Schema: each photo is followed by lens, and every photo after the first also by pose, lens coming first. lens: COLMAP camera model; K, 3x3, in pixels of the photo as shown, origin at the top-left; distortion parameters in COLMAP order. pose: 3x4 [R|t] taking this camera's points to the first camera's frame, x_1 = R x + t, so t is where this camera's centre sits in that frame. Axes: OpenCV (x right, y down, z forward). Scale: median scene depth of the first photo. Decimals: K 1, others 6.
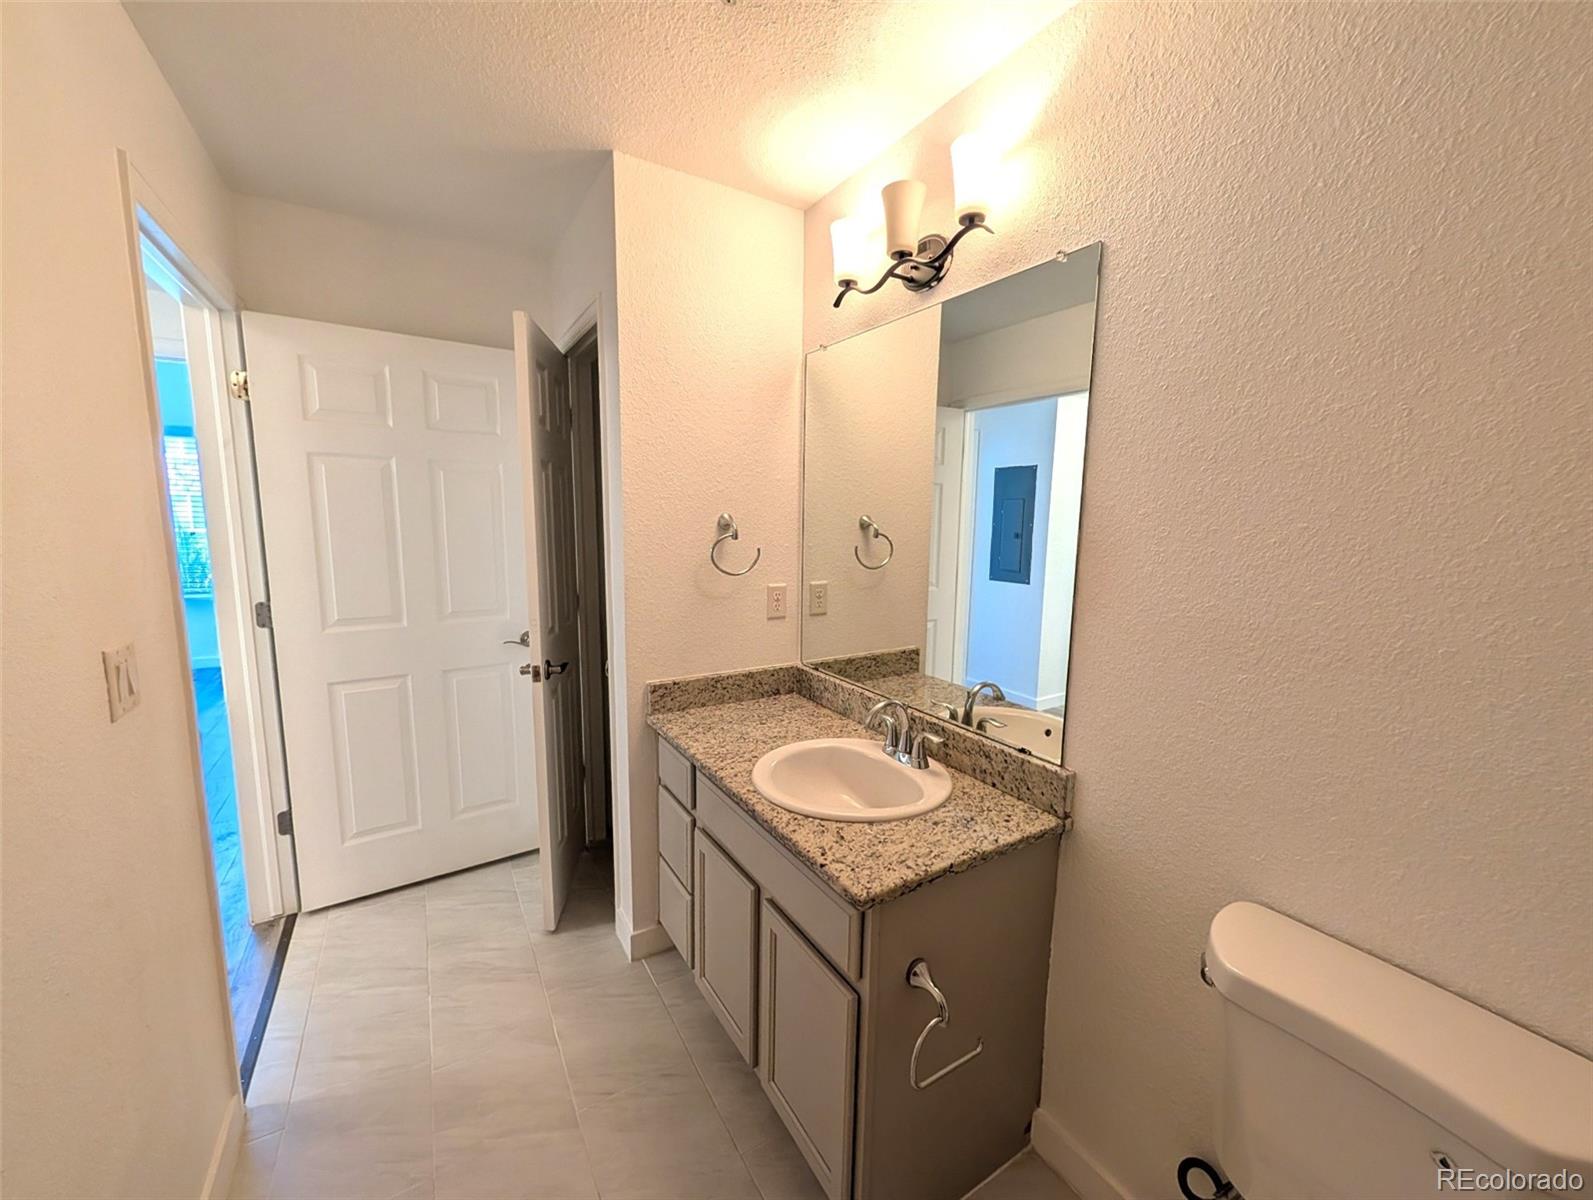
lens RADIAL K [[628.6, 0, 793.0], [0, 628.6, 599.9], [0, 0, 1]] dist [0.001780, -0.000076]
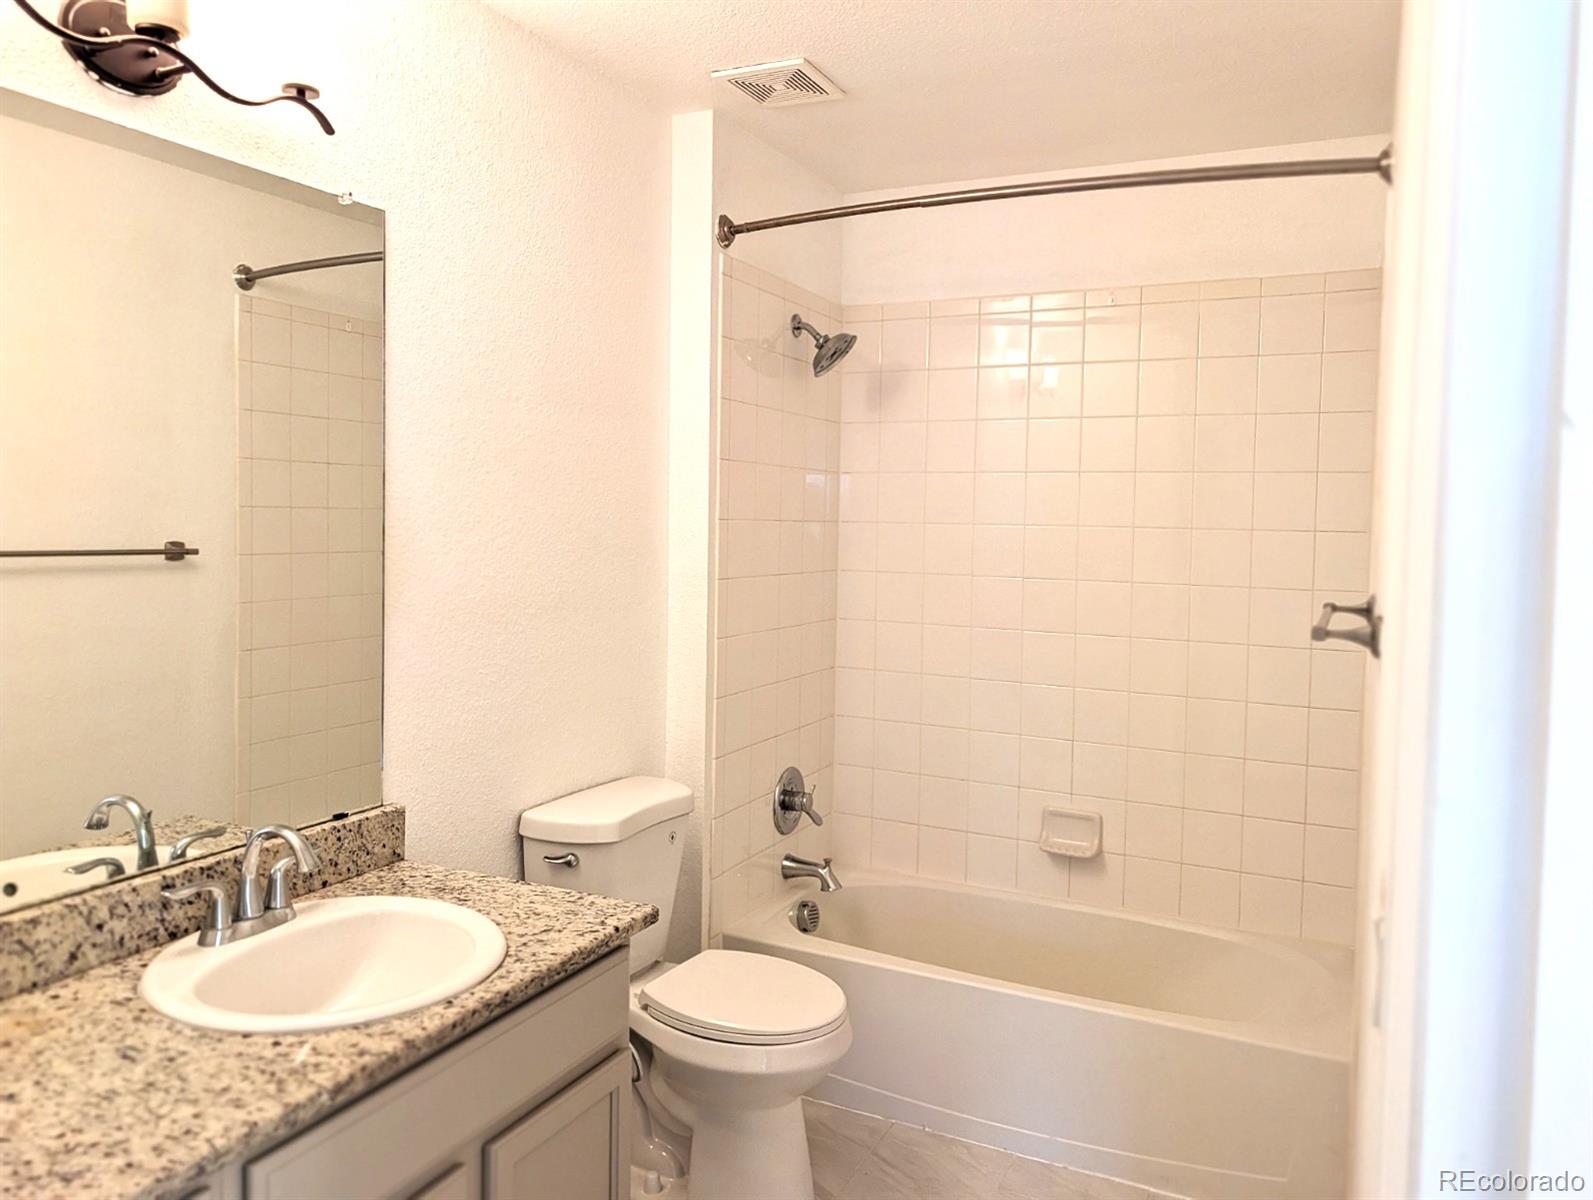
lens RADIAL K [[1165.9, 0, 799.9], [0, 1165.9, 569.2], [0, 0, 1]] dist [0.023409, -0.025211]
pose [[-0.543316, -0.065231, 0.836990, -1.063890], [0.086767, 0.987275, 0.133266, -0.188322], [-0.835033, 0.145029, -0.530742, 1.210013]]
